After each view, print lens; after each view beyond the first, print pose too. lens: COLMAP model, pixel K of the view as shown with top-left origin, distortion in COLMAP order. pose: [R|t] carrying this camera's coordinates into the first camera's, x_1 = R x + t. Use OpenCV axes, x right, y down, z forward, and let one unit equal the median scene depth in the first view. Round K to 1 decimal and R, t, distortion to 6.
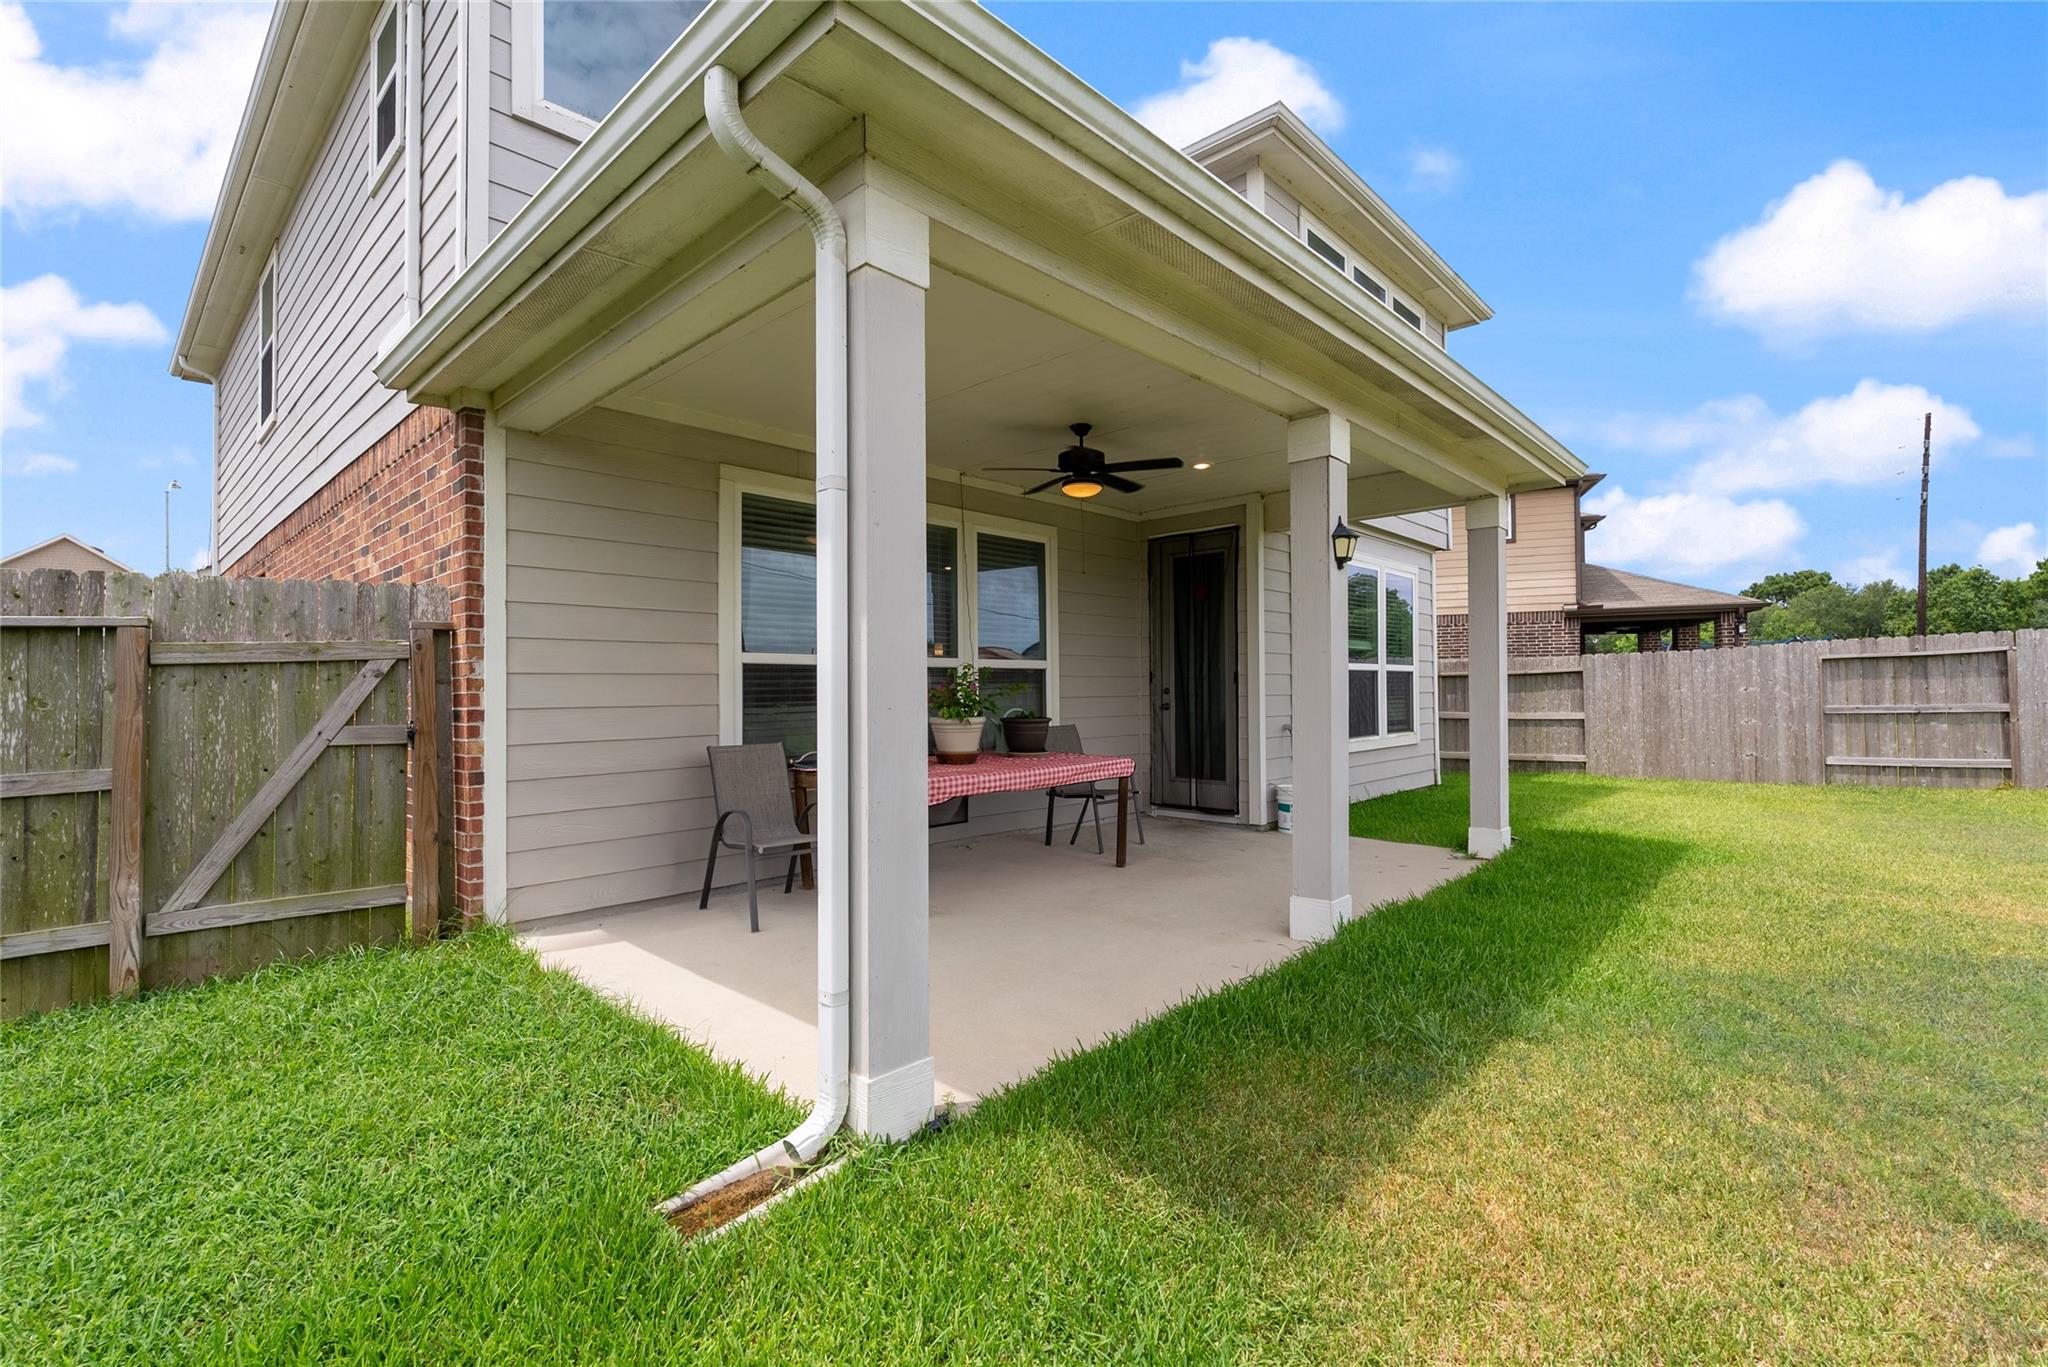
lens RADIAL K [[906.6, 0, 1024.0], [0, 906.6, 683.5], [0, 0, 1]] dist [-0.001069, 0.000201]
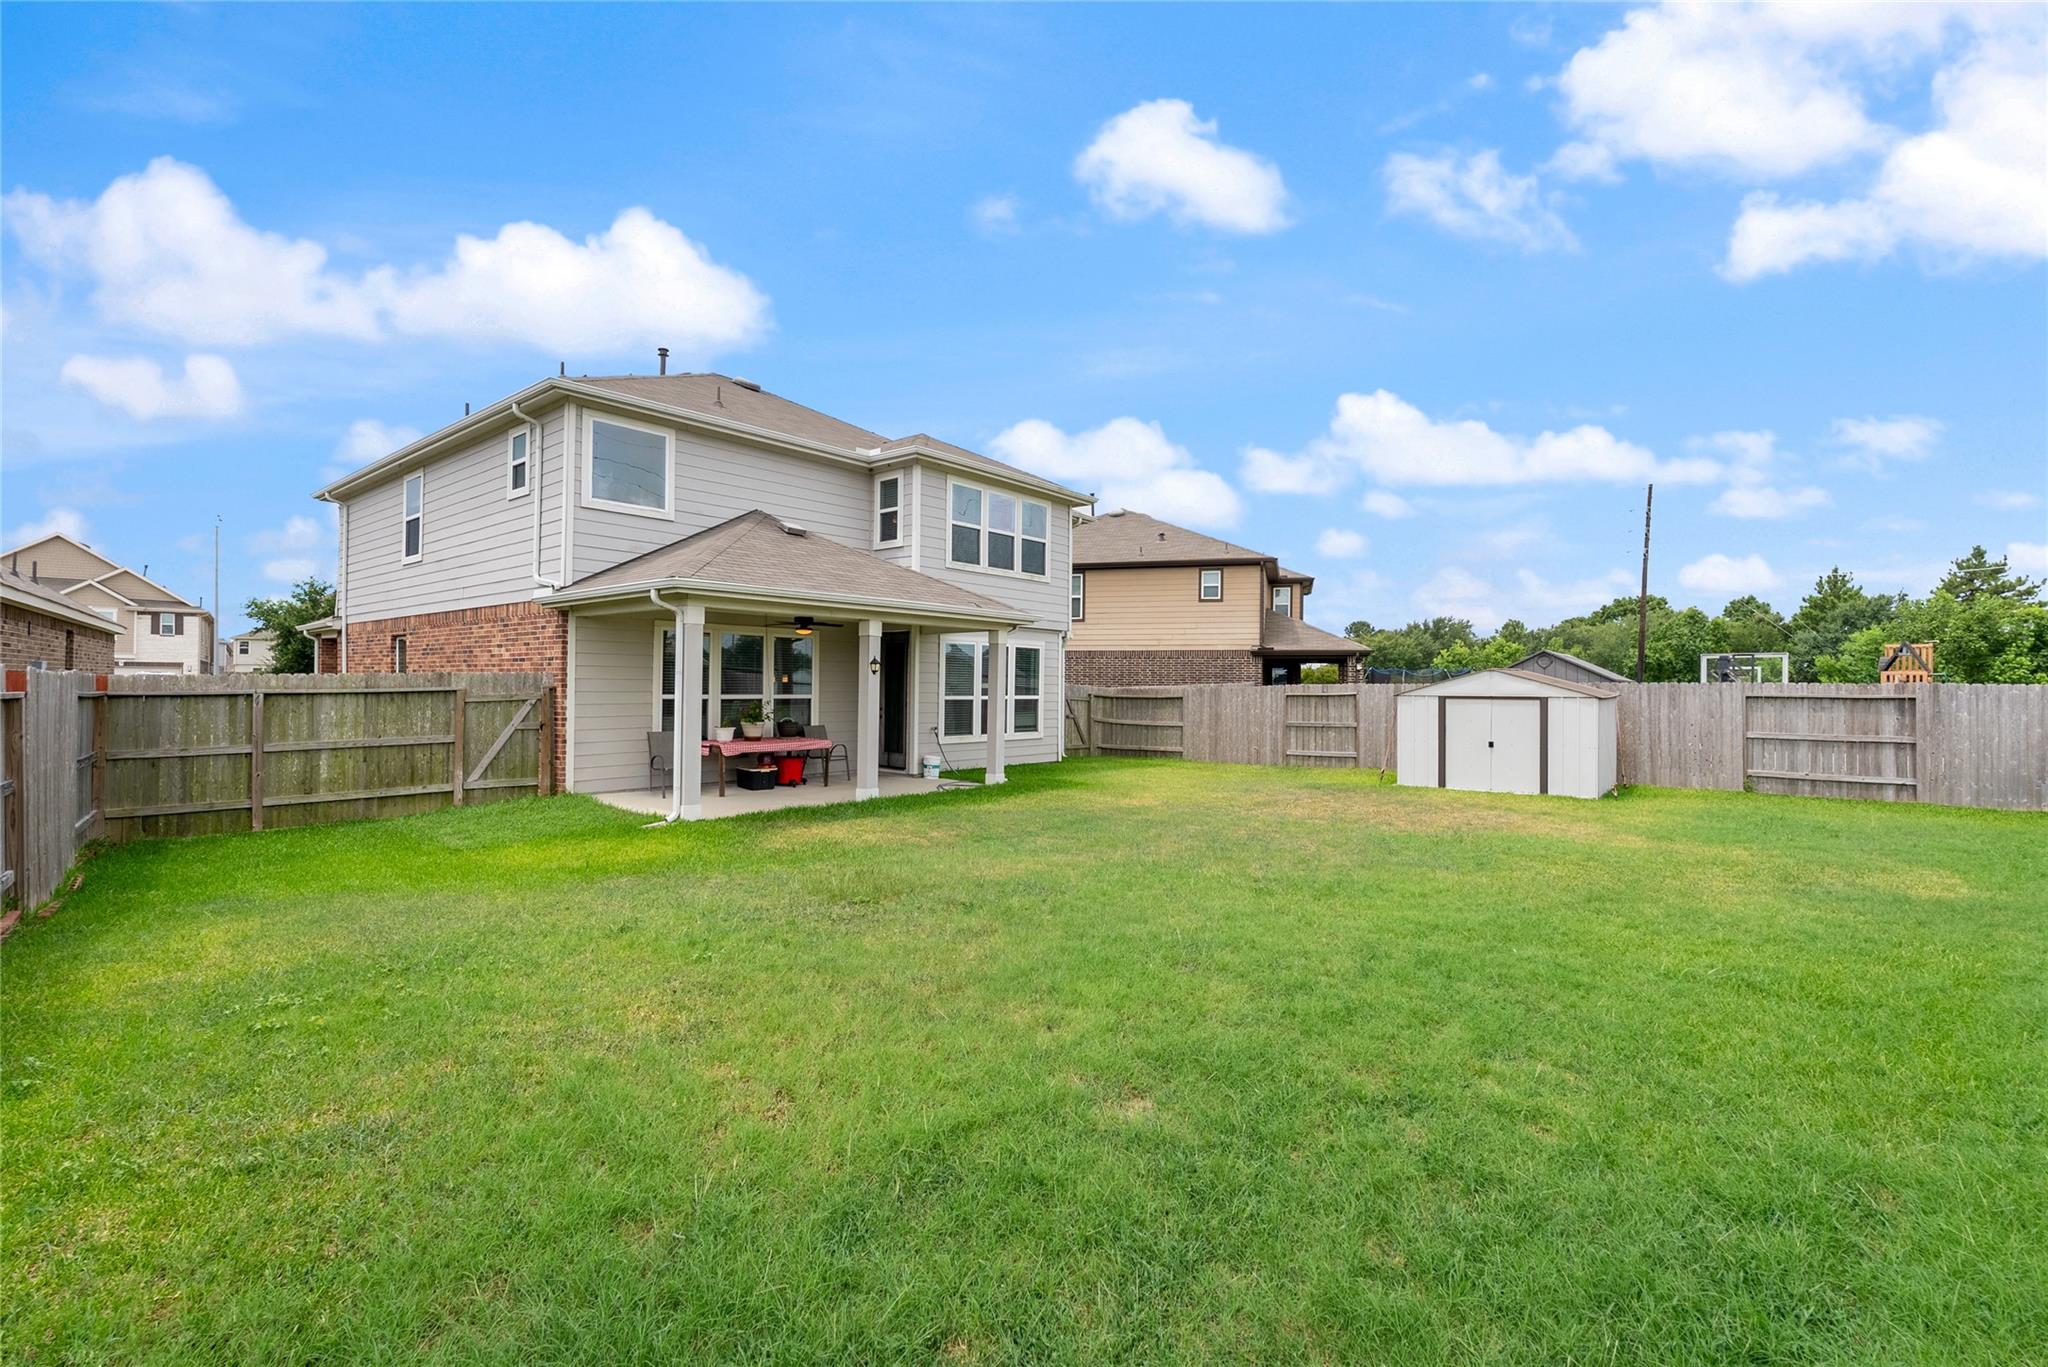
lens RADIAL K [[927.8, 0, 1024.0], [0, 927.8, 683.5], [0, 0, 1]] dist [0.000575, -0.000222]
pose [[0.998310, 0.021584, 0.053953, 0.660299], [-0.022006, 0.999732, 0.007249, -0.127224], [-0.053782, -0.008424, 0.998517, -1.942662]]
